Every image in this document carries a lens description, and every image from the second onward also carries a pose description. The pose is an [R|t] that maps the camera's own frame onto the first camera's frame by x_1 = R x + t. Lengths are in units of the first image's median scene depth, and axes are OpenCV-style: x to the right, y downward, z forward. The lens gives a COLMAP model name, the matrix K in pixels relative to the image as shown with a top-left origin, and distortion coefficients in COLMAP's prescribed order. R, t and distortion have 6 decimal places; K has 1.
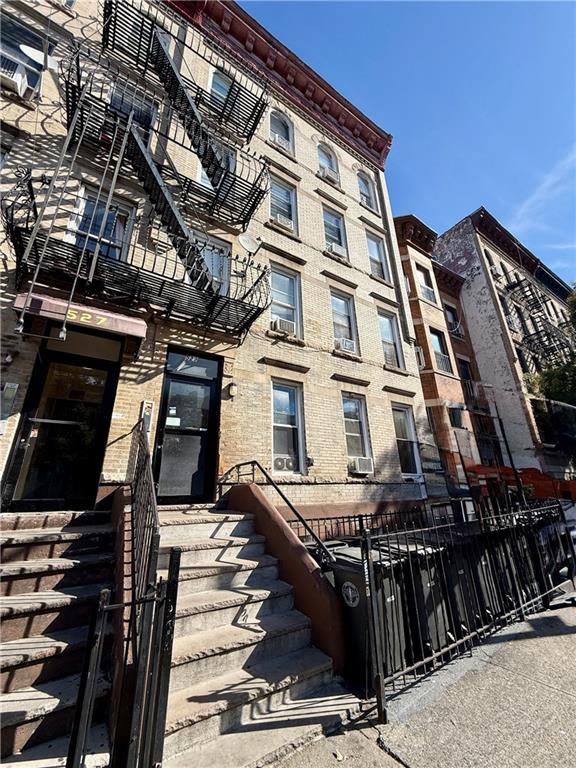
lens RADIAL K [[308.5, 0, 288.0], [0, 308.5, 384.0], [0, 0, 1]] dist [0.000612, -0.000049]
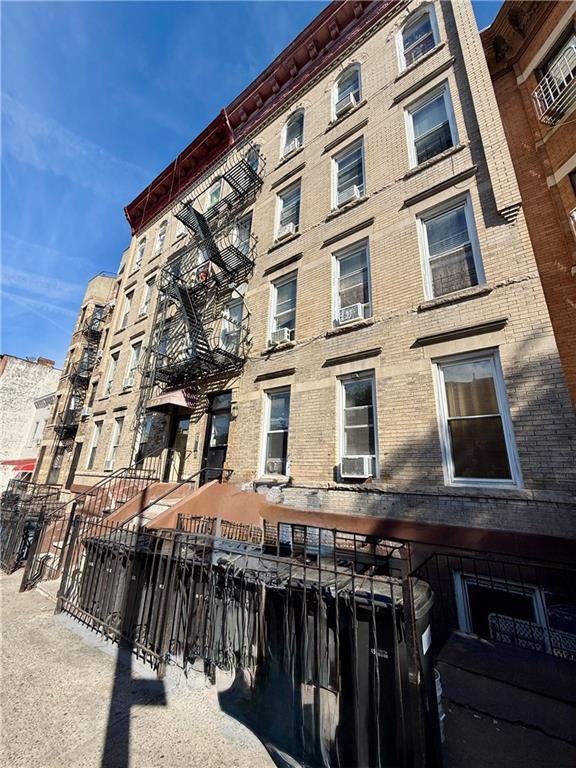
lens RADIAL K [[308.0, 0, 288.0], [0, 308.0, 384.0], [0, 0, 1]] dist [-0.000329, 0.000071]
pose [[0.330224, -0.247775, -0.910802, 0.964309], [0.272280, 0.948919, -0.159425, 0.151252], [0.903778, -0.195348, 0.380820, 0.623775]]
